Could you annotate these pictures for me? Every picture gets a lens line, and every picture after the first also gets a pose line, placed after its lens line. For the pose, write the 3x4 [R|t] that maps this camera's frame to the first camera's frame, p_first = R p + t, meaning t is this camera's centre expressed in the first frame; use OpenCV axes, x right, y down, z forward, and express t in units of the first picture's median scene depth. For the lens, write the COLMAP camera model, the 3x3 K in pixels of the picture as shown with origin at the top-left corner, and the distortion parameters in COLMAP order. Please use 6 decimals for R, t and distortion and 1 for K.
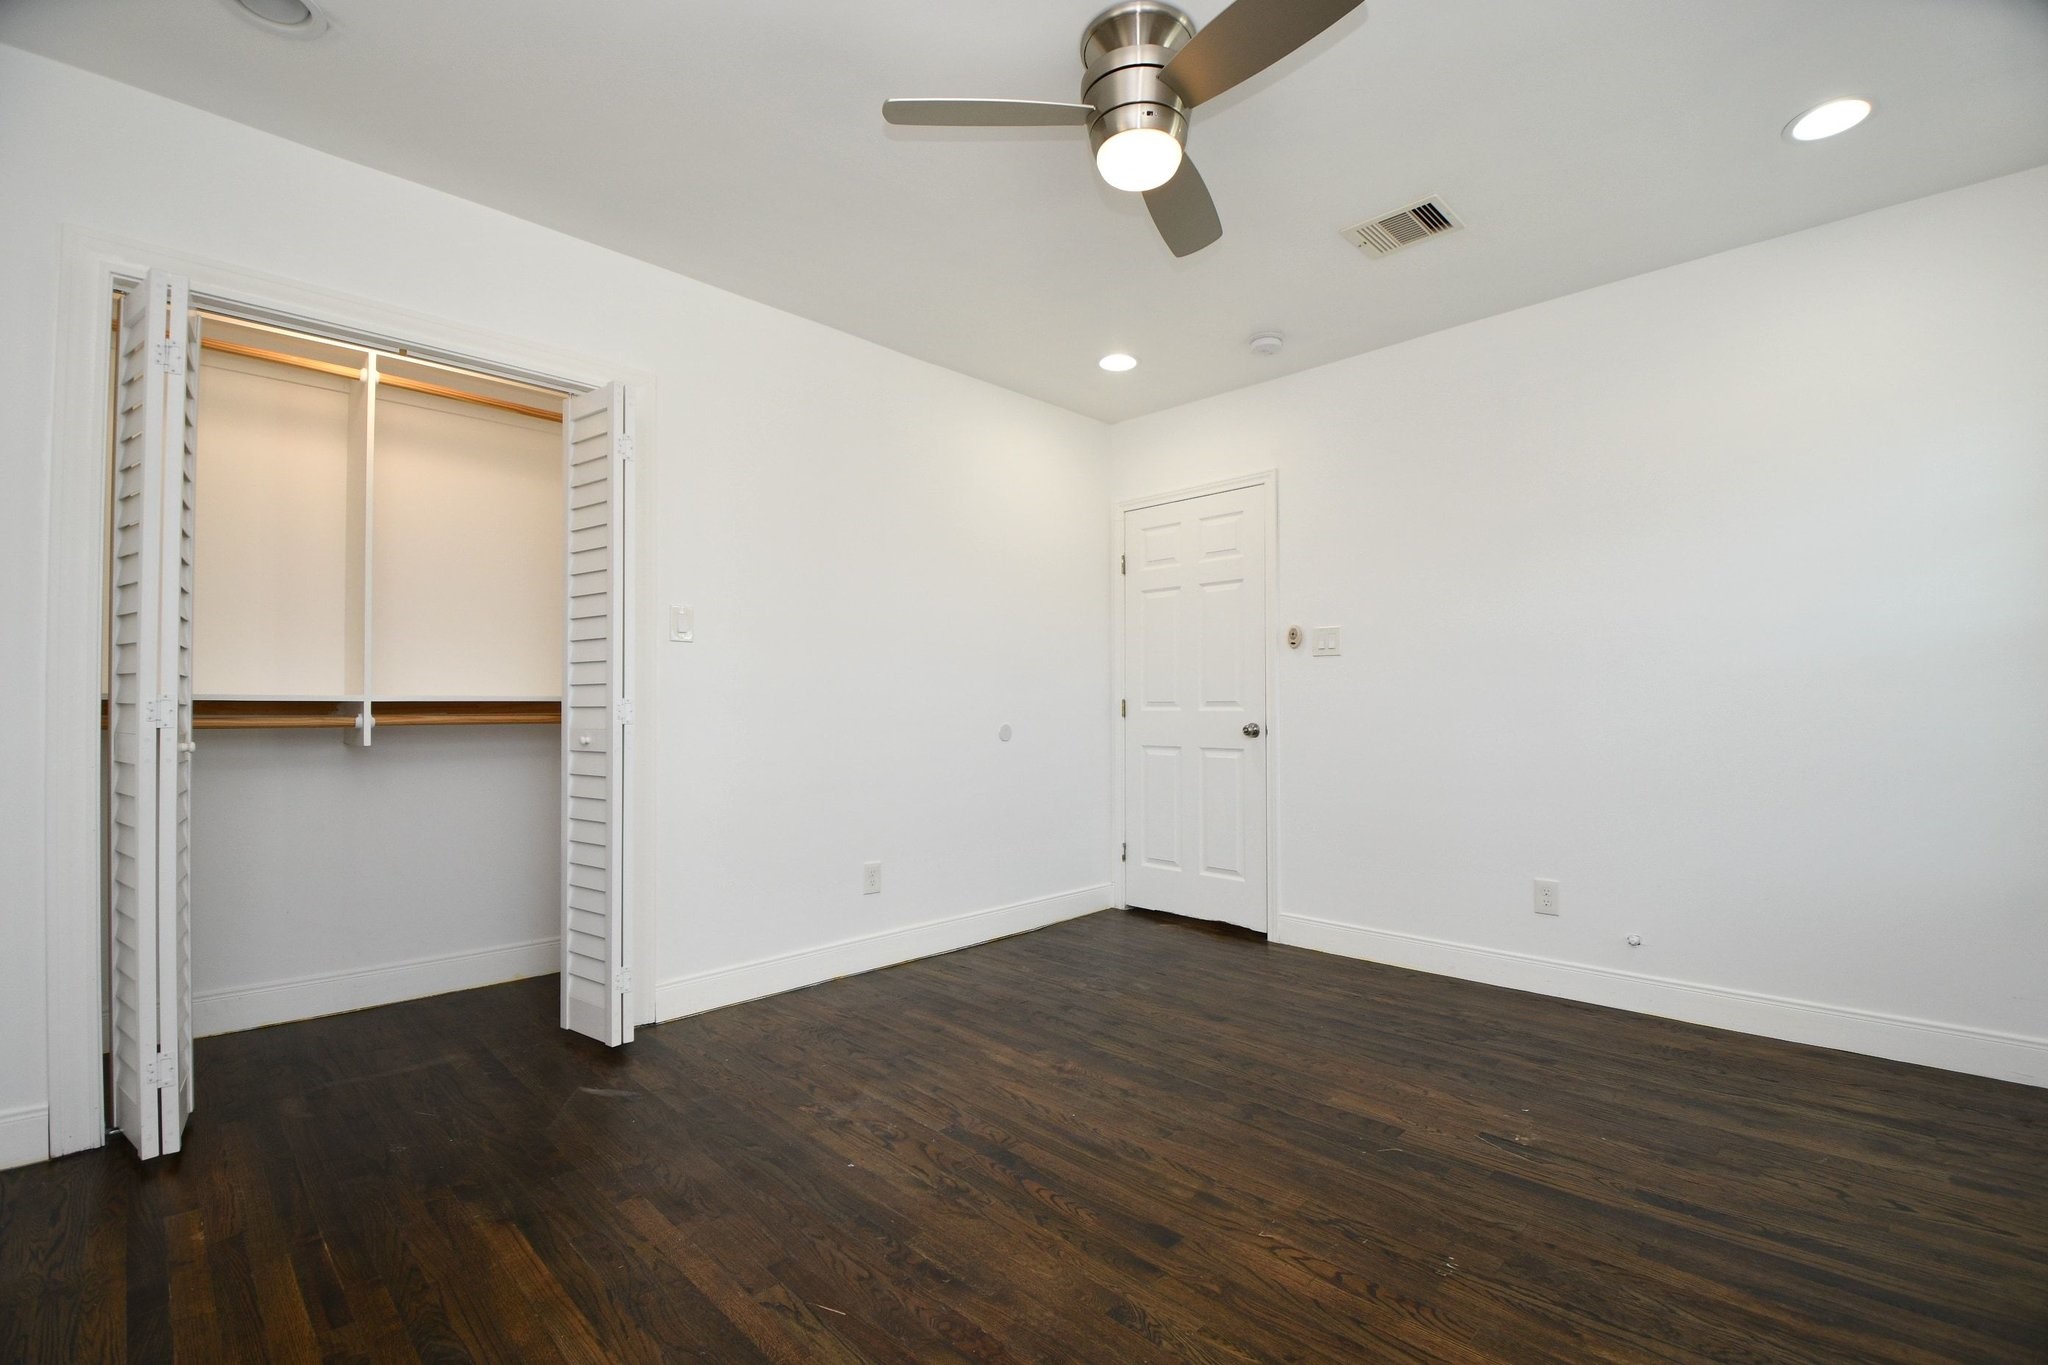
lens RADIAL K [[903.5, 0, 1020.0], [0, 903.5, 697.6], [0, 0, 1]] dist [0.019954, -0.025058]
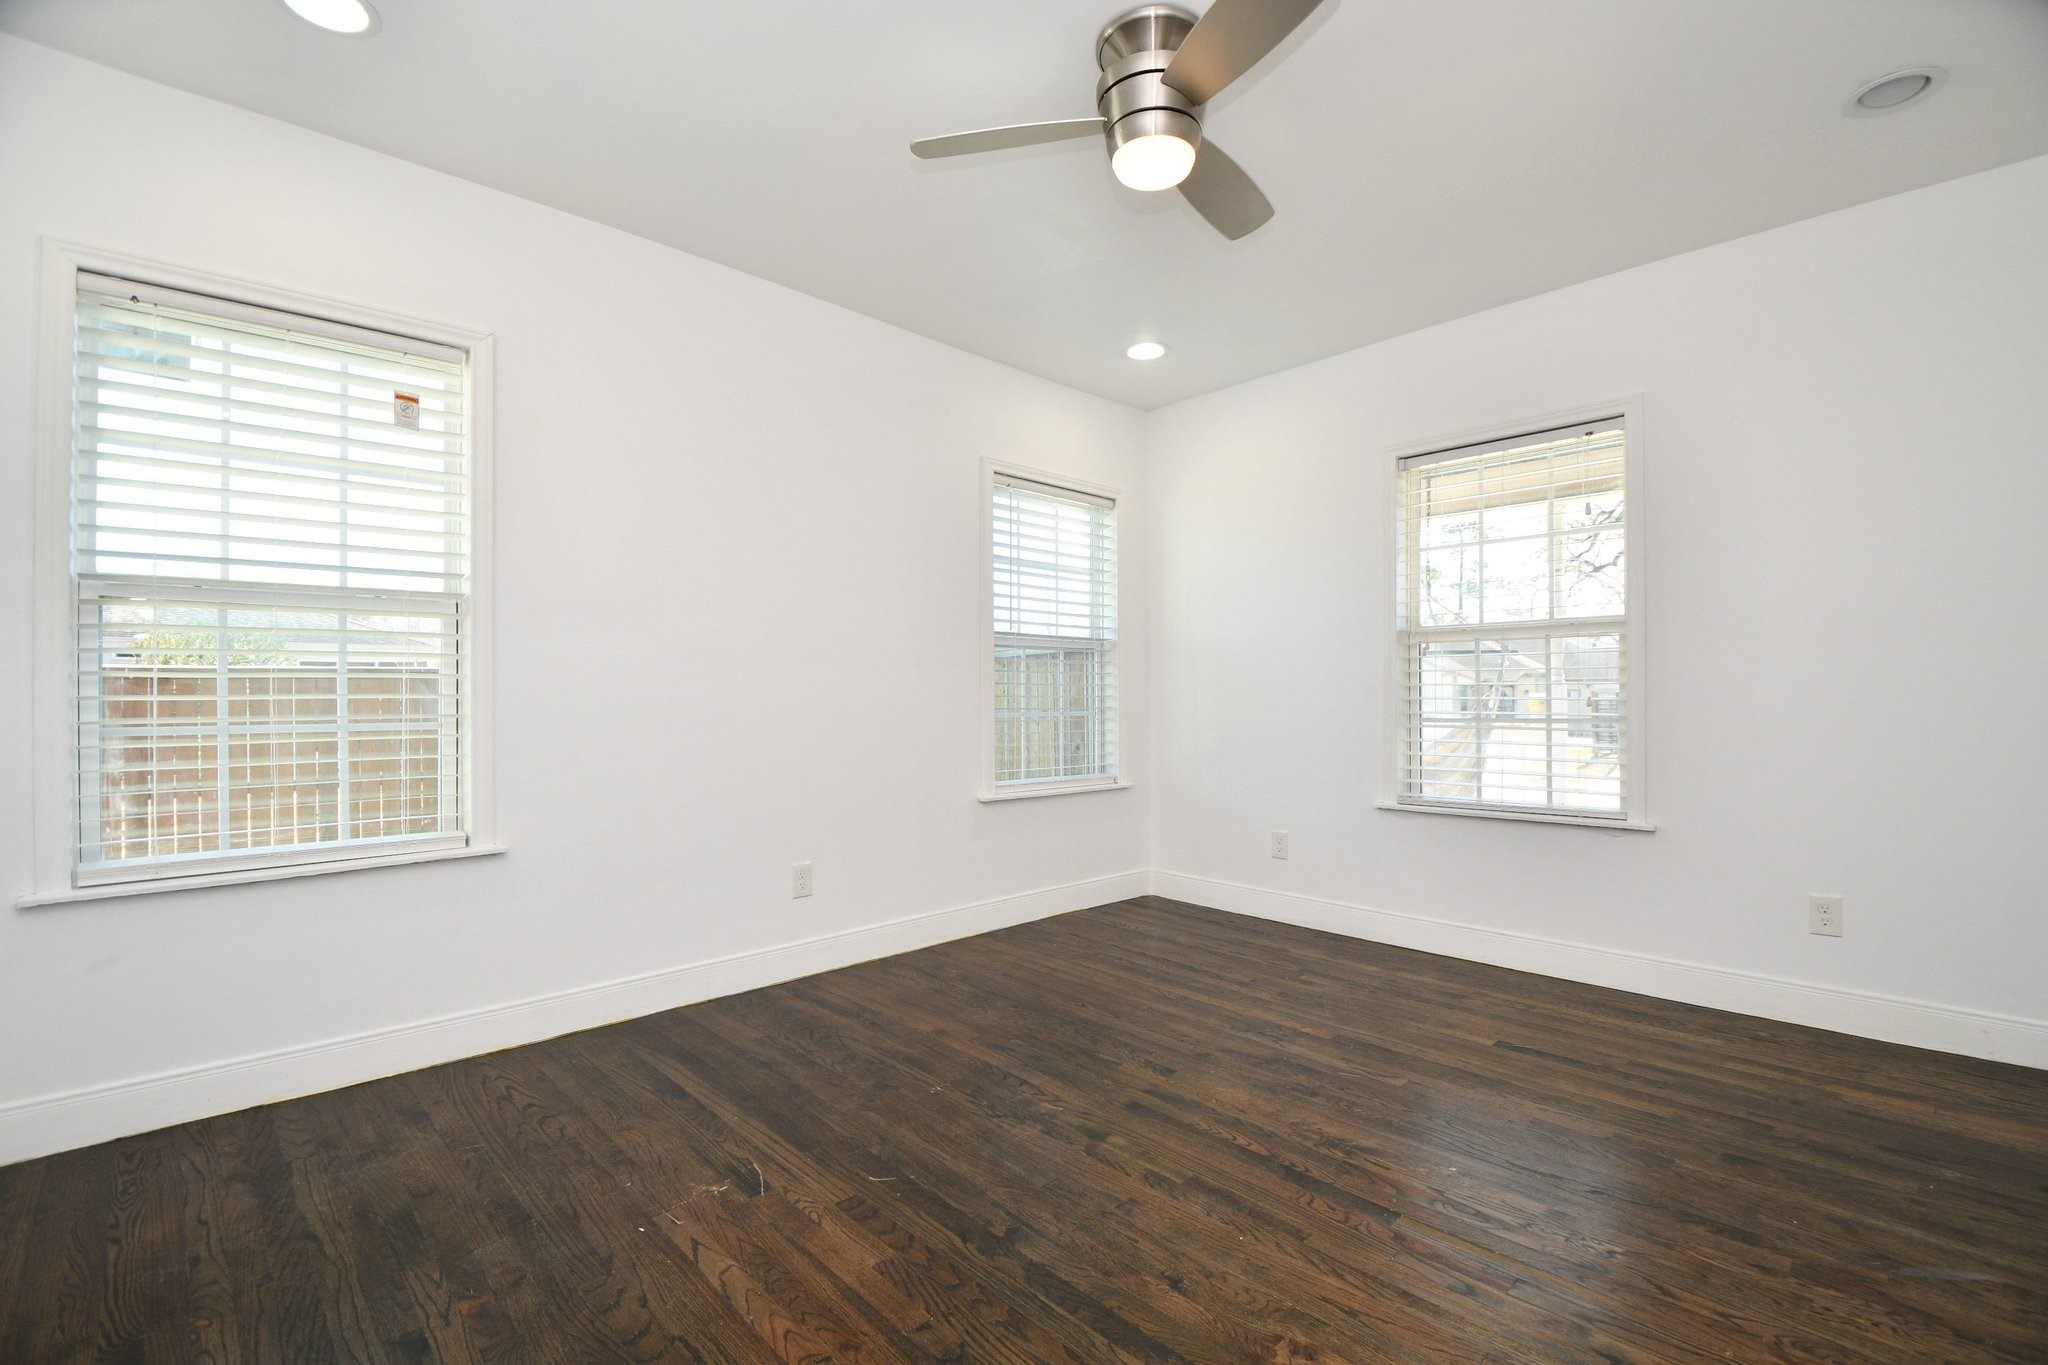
lens RADIAL K [[903.5, 0, 1020.0], [0, 903.5, 697.6], [0, 0, 1]] dist [0.019954, -0.025058]
pose [[-0.999621, 0.001716, 0.027474, 0.247405], [0.001350, 0.999910, -0.013349, 0.023809], [-0.027495, -0.013307, -0.999533, 1.969516]]
